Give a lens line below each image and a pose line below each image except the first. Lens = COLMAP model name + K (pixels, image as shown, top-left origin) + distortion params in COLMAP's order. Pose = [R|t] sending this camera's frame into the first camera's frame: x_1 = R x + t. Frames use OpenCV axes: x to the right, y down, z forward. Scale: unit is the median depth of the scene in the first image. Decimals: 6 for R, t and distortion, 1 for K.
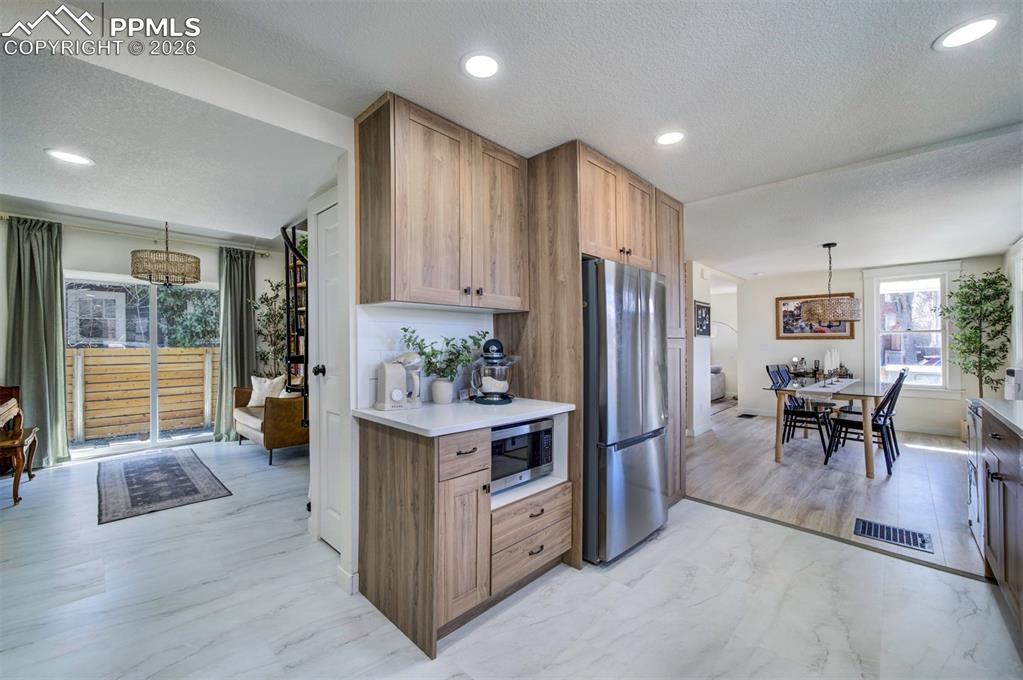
lens RADIAL K [[416.5, 0, 514.7], [0, 416.5, 339.2], [0, 0, 1]] dist [-0.003802, 0.003141]
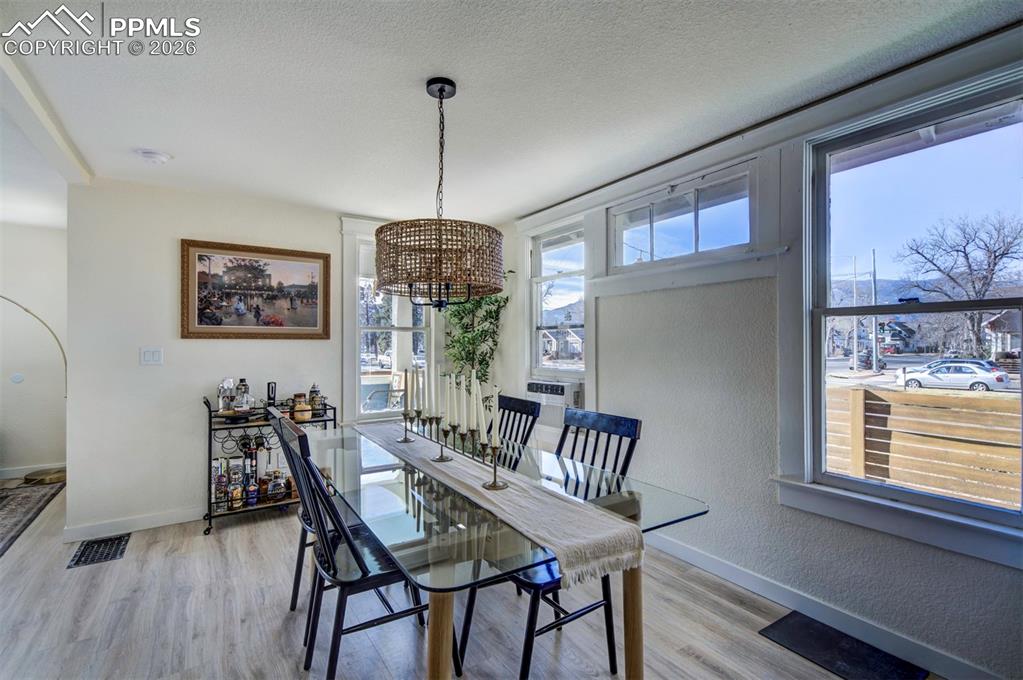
lens RADIAL K [[474.7, 0, 516.5], [0, 474.7, 337.6], [0, 0, 1]] dist [-0.000694, 0.002592]
pose [[0.207797, 0.012780, 0.978088, 0.474825], [-0.014795, 0.999841, -0.009921, 0.000537], [-0.978060, -0.012409, 0.207953, 1.193600]]
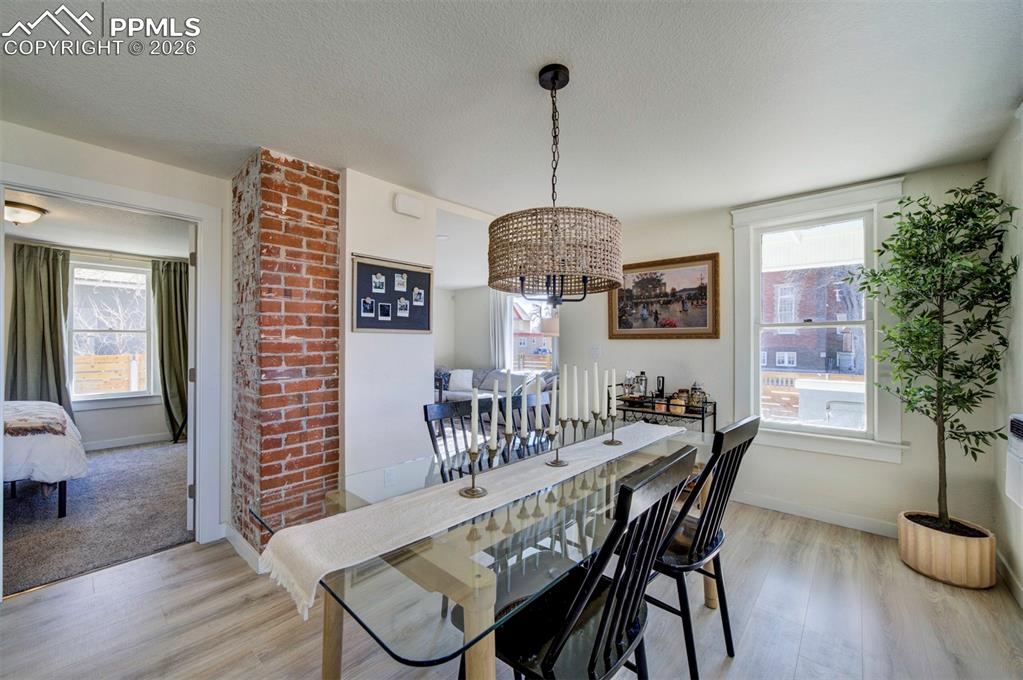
lens RADIAL K [[416.5, 0, 508.8], [0, 416.5, 339.5], [0, 0, 1]] dist [-0.003802, 0.003141]
pose [[0.998760, 0.004159, 0.049610, 0.975681], [-0.004240, 0.999990, 0.001533, 0.002938], [-0.049604, -0.001742, 0.998767, 0.890042]]
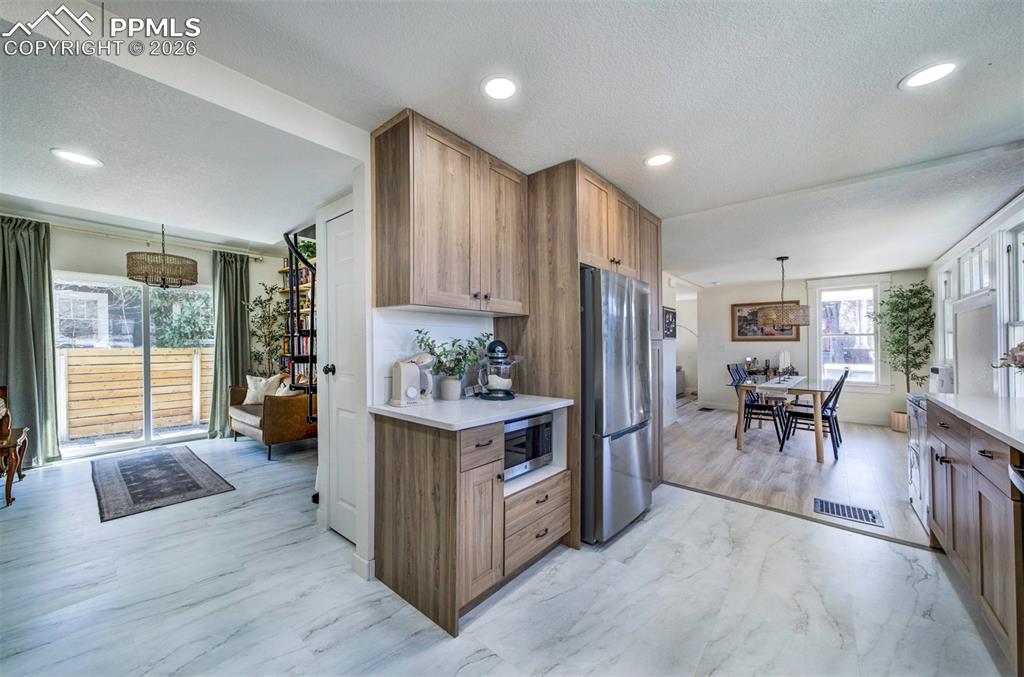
lens RADIAL K [[382.2, 0, 509.6], [0, 382.2, 342.0], [0, 0, 1]] dist [0.005812, 0.002349]
pose [[0.998061, 0.002398, 0.062190, -0.080151], [-0.002641, 0.999989, 0.003819, 0.000144], [-0.062180, -0.003976, 0.998057, 0.000712]]
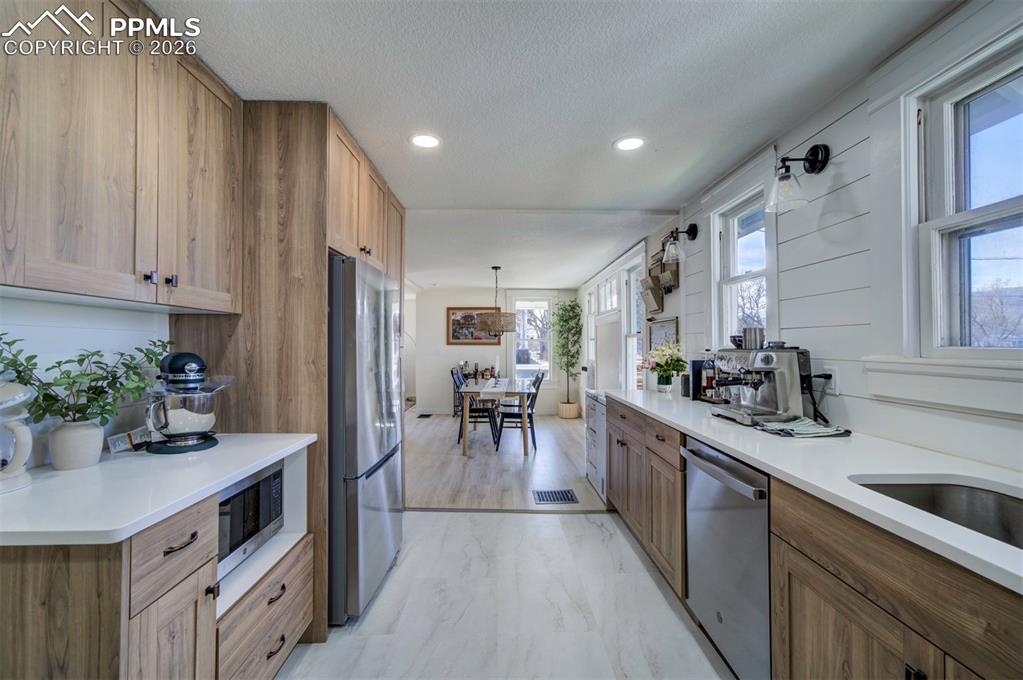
lens RADIAL K [[416.5, 0, 494.0], [0, 416.5, 337.9], [0, 0, 1]] dist [-0.003802, 0.003141]
pose [[0.720903, 0.012869, 0.692917, -0.152403], [-0.011155, 0.999914, -0.006965, -0.023818], [-0.692946, -0.002708, 0.720984, 0.179734]]
